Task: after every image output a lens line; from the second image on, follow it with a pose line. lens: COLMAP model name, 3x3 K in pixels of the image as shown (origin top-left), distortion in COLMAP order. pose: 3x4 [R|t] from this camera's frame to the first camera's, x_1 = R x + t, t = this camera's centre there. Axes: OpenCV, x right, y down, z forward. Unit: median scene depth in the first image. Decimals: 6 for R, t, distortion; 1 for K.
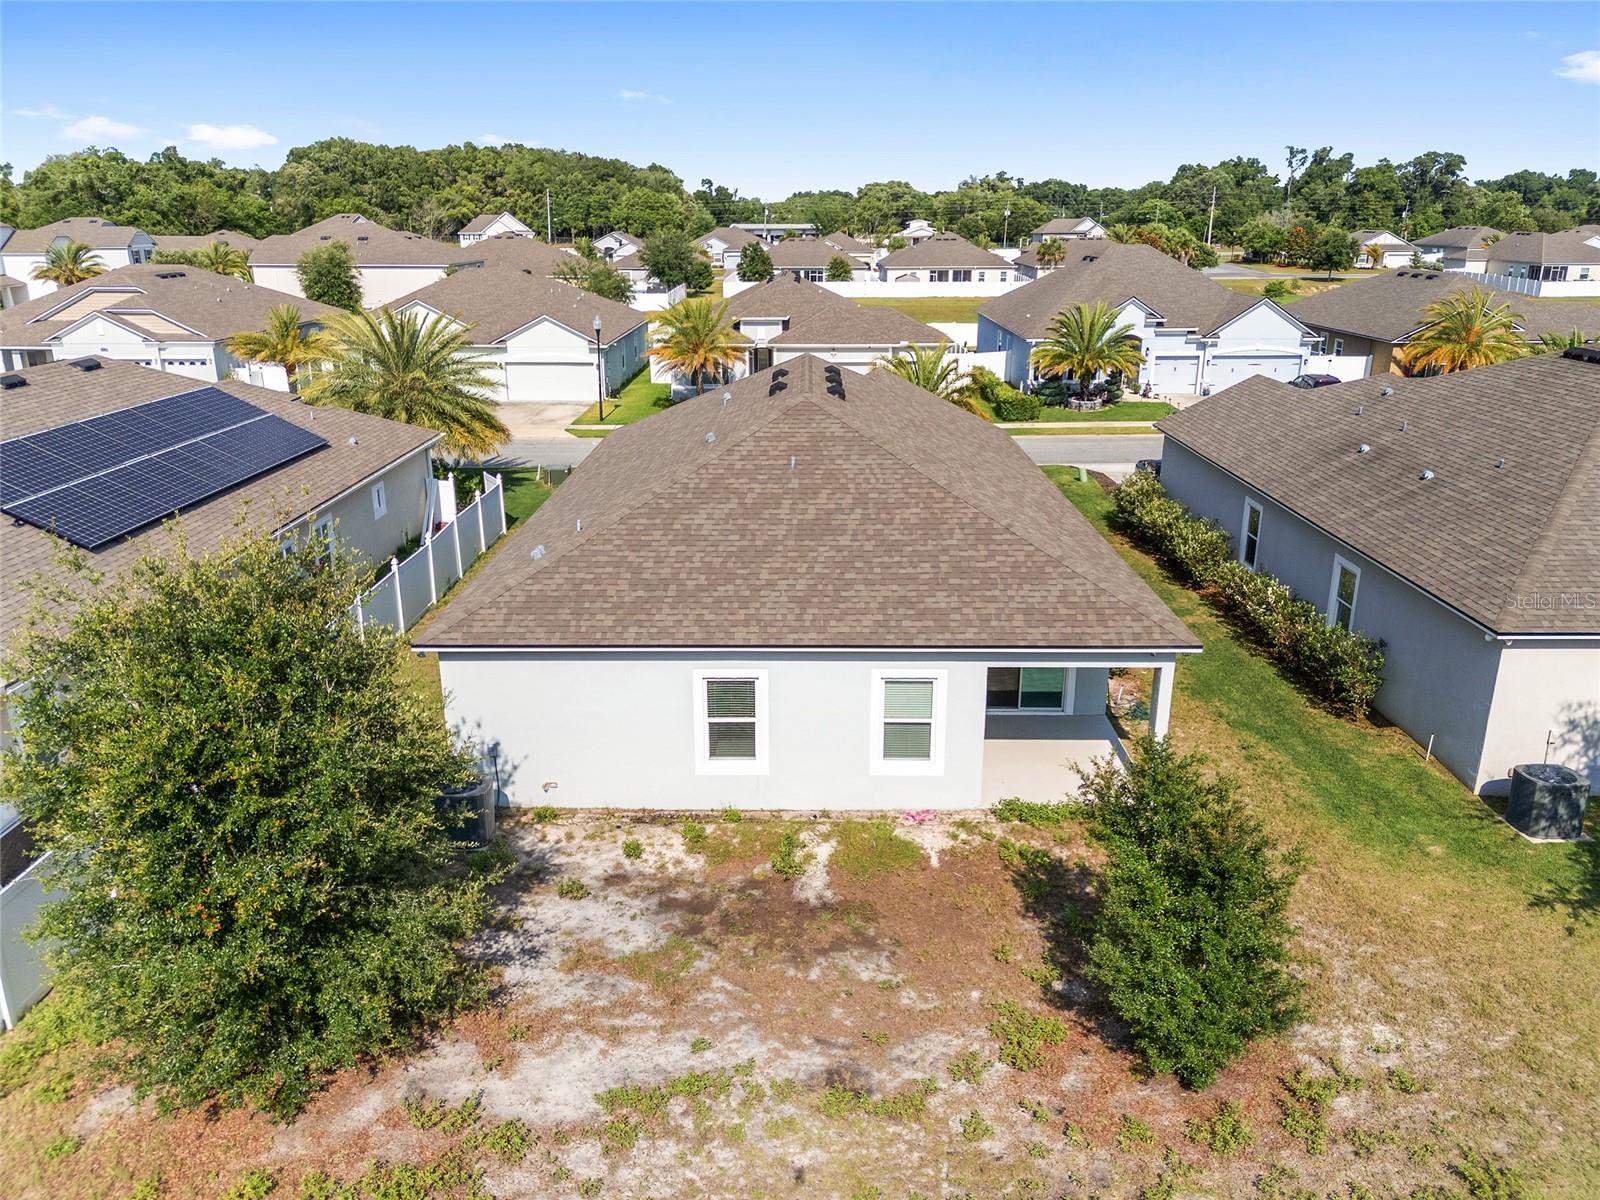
lens RADIAL K [[1174.0, 0, 800.0], [0, 1174.0, 600.0], [0, 0, 1]] dist [0.088216, -0.102551]
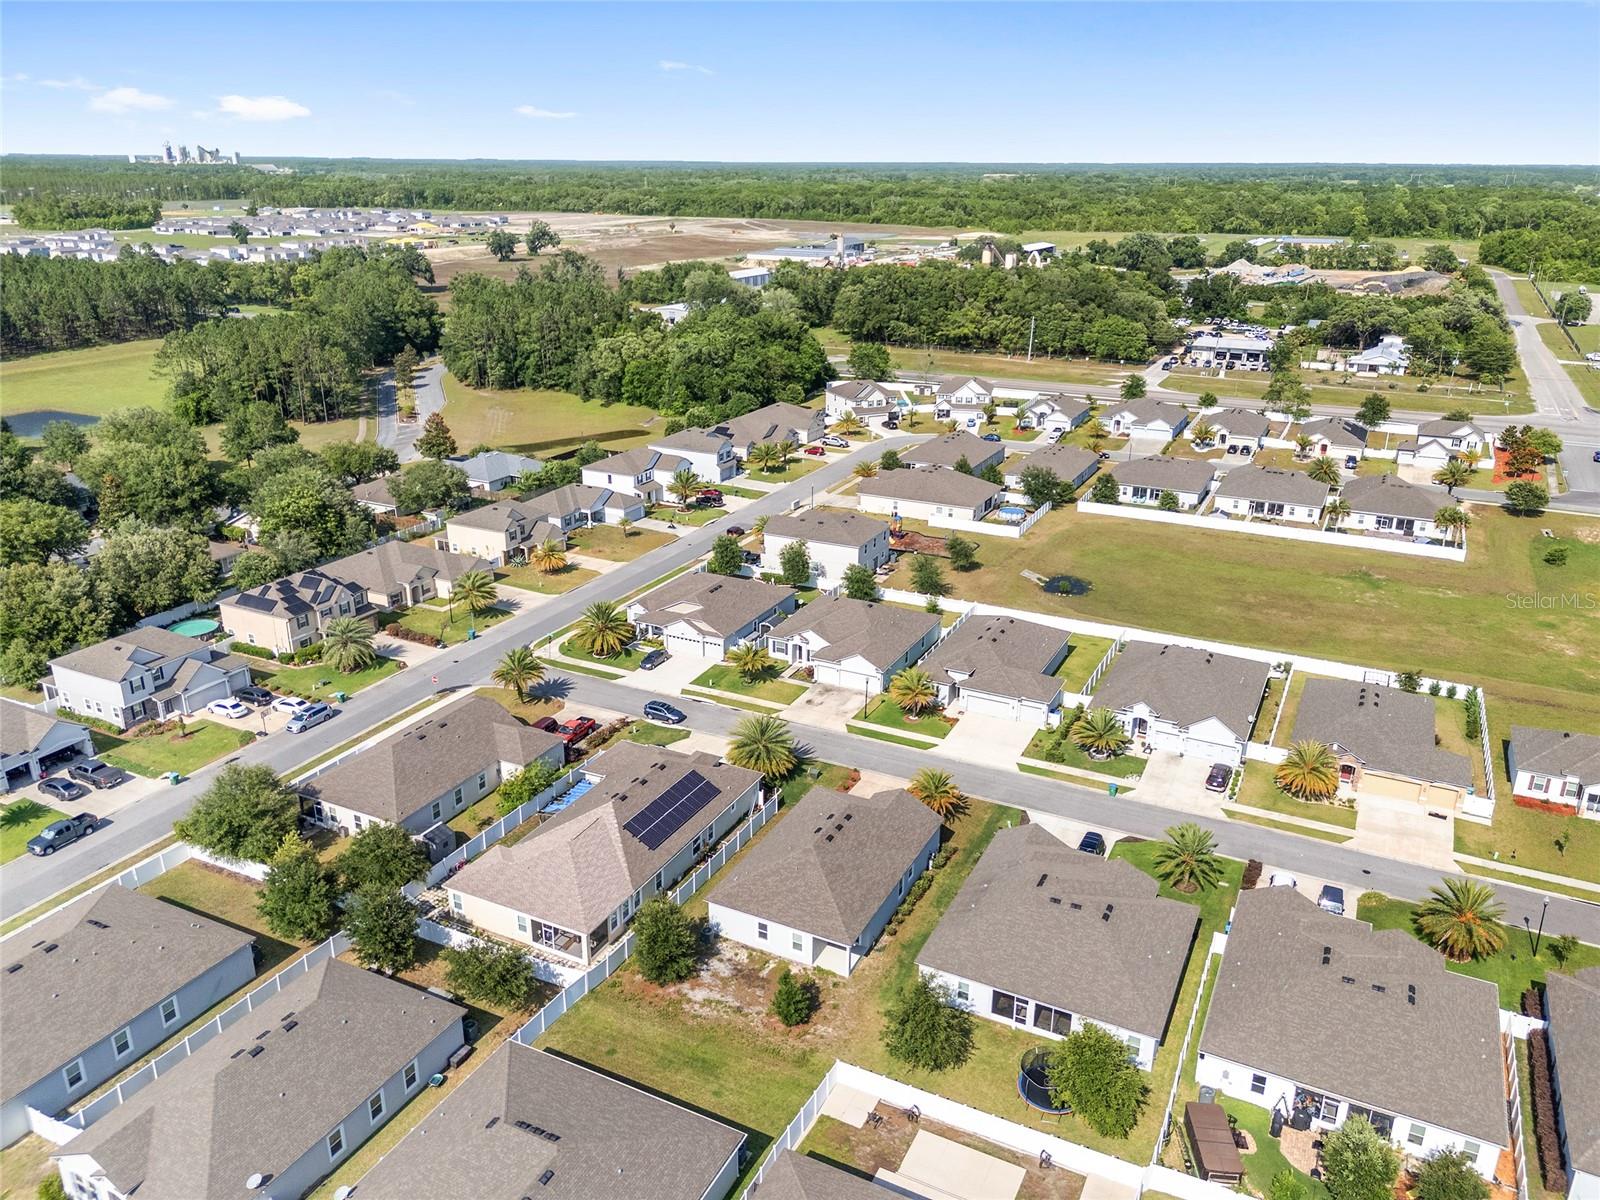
lens RADIAL K [[1174.0, 0, 800.0], [0, 1174.0, 600.0], [0, 0, 1]] dist [0.088216, -0.102551]
pose [[0.896792, 0.160340, -0.412379, 1.751041], [-0.144321, 0.987057, 0.069931, -1.504604], [0.418254, -0.003198, 0.908325, -3.092483]]
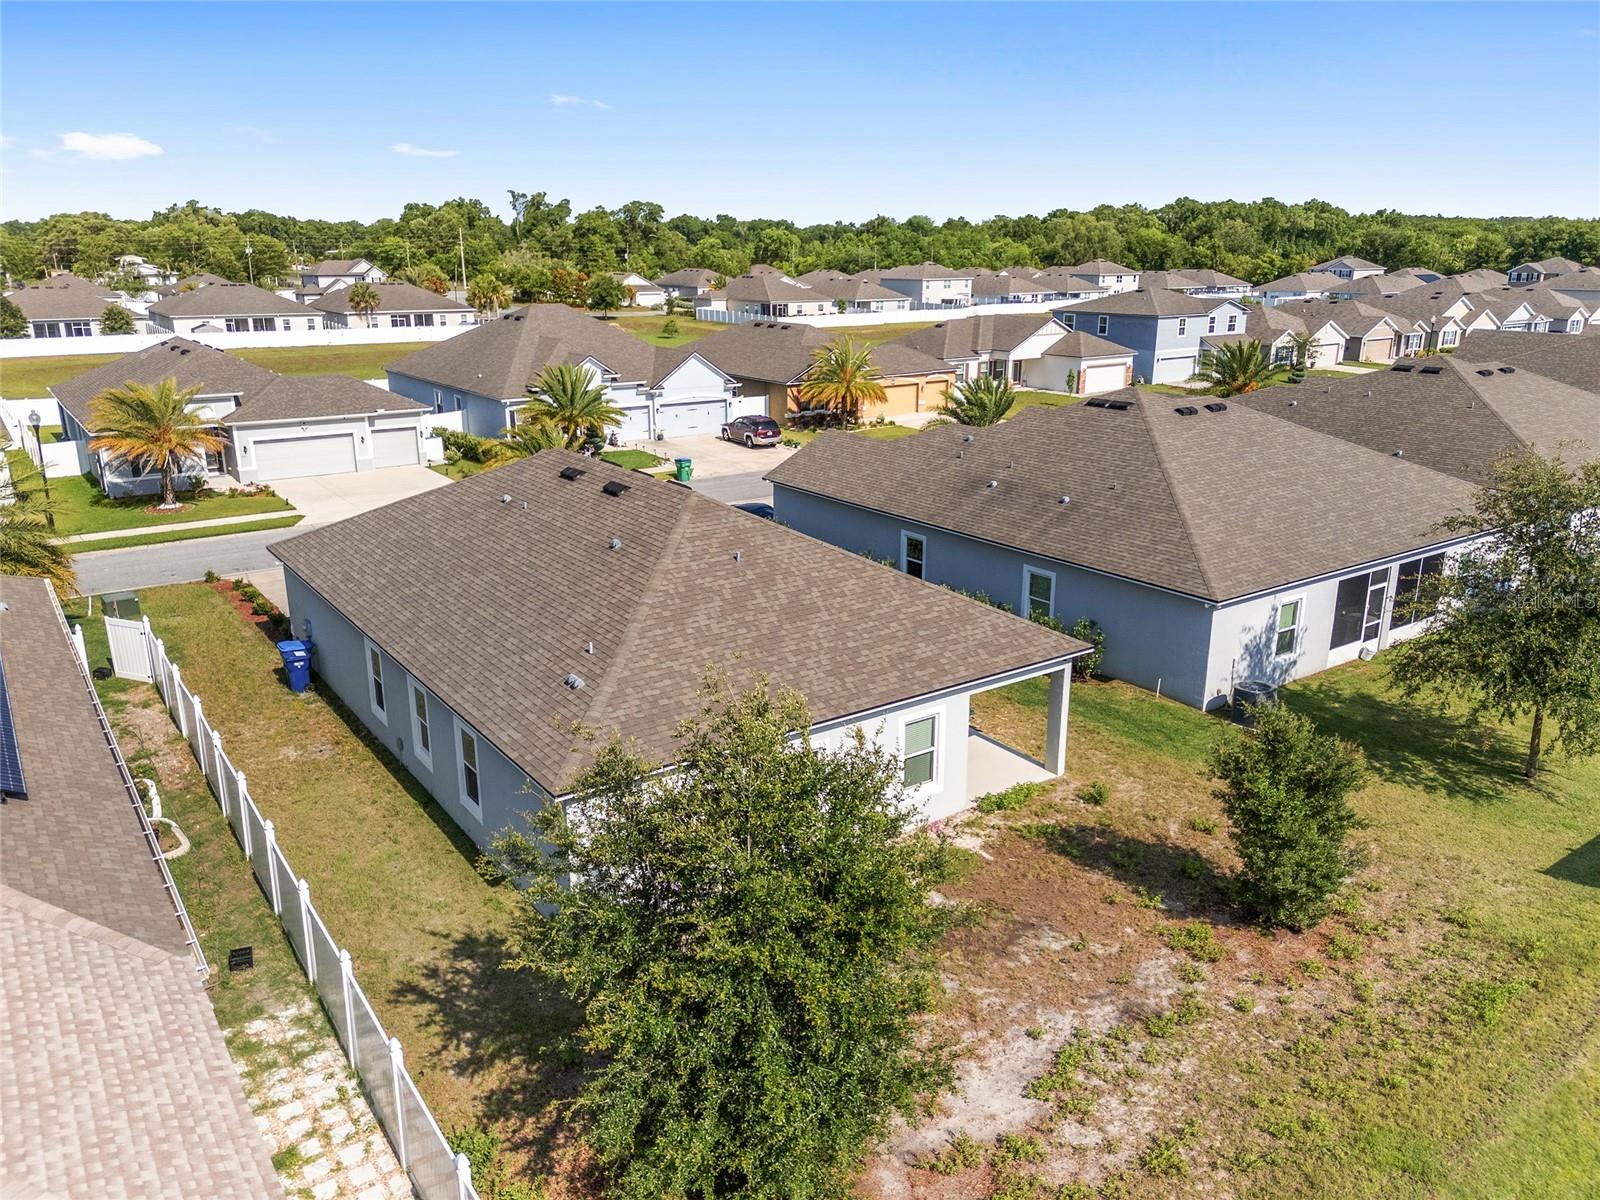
lens RADIAL K [[1176.4, 0, 800.0], [0, 1176.4, 600.0], [0, 0, 1]] dist [0.090802, -0.112467]
pose [[0.810603, -0.166763, 0.561350, -0.664438], [0.180471, 0.983078, 0.031442, -0.113072], [-0.557094, 0.075820, 0.826981, 0.052127]]
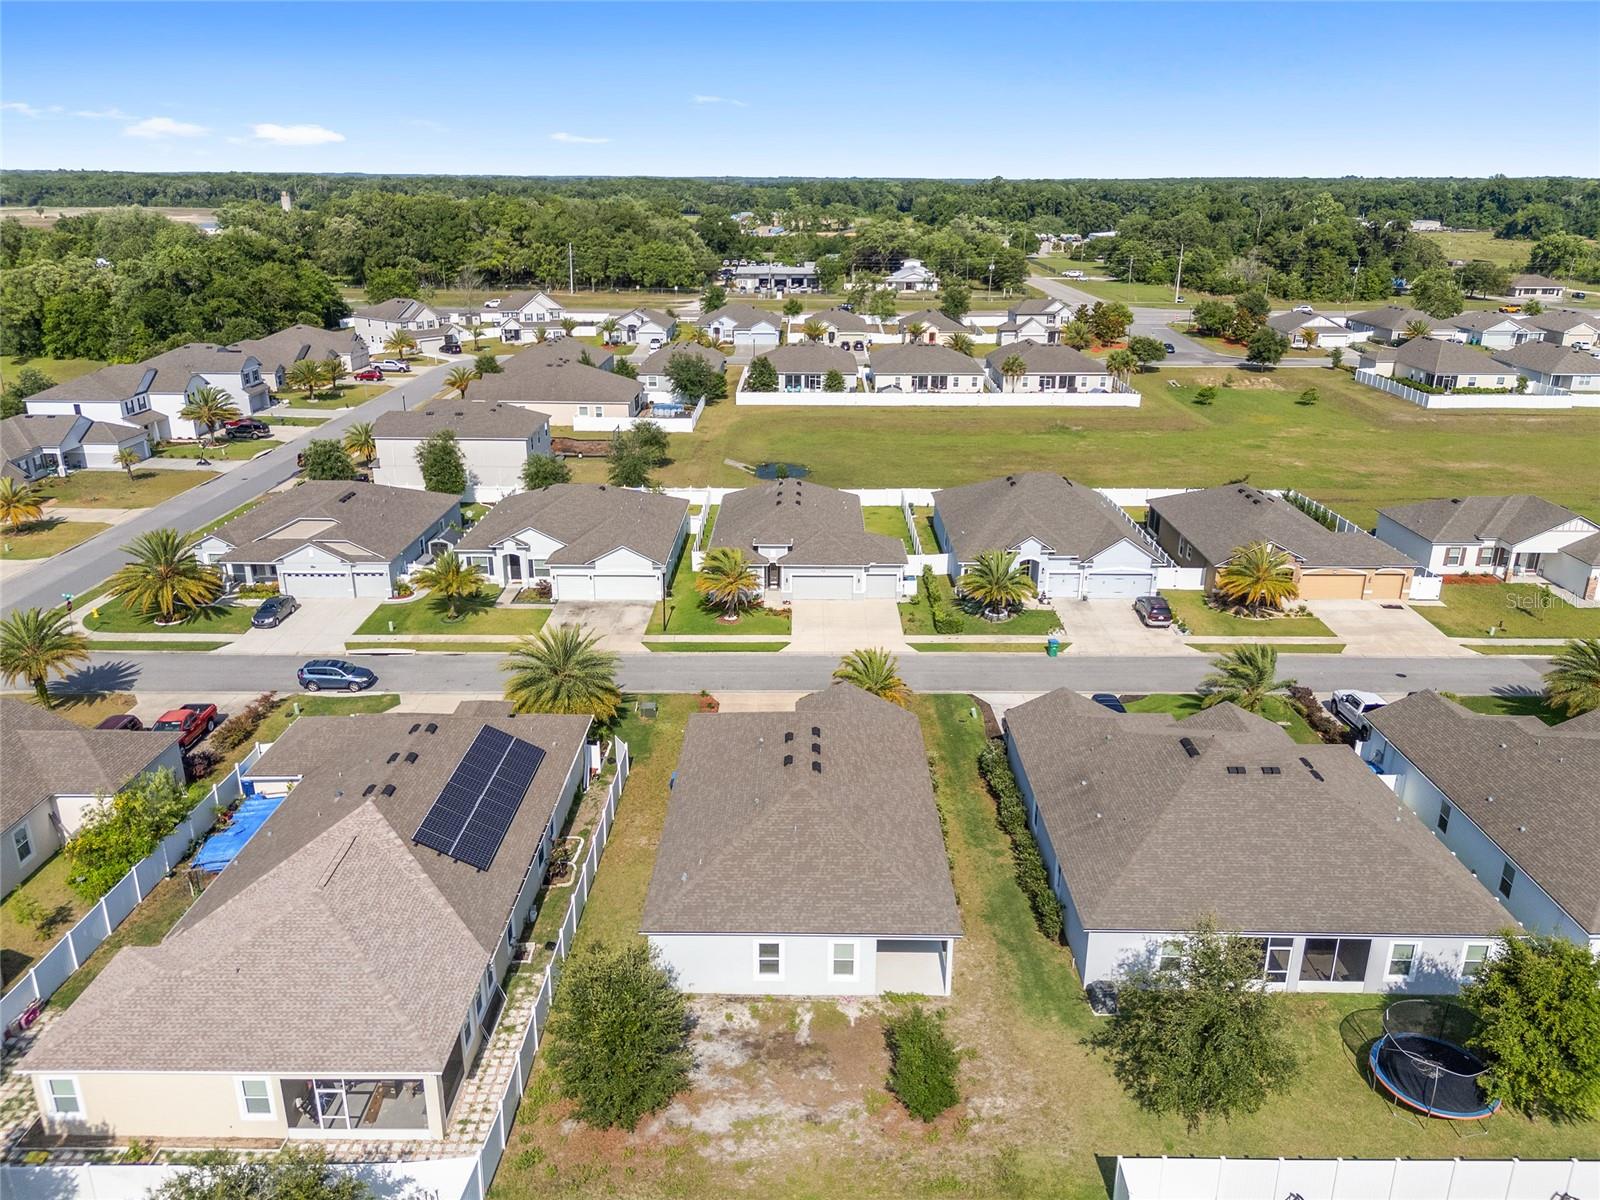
lens RADIAL K [[1174.0, 0, 800.0], [0, 1174.0, 600.0], [0, 0, 1]] dist [0.088216, -0.102551]
pose [[0.999984, 0.005672, 0.000362, -0.000936], [-0.005679, 0.999637, 0.026331, -0.683103], [-0.000212, -0.026333, 0.999653, -1.364621]]
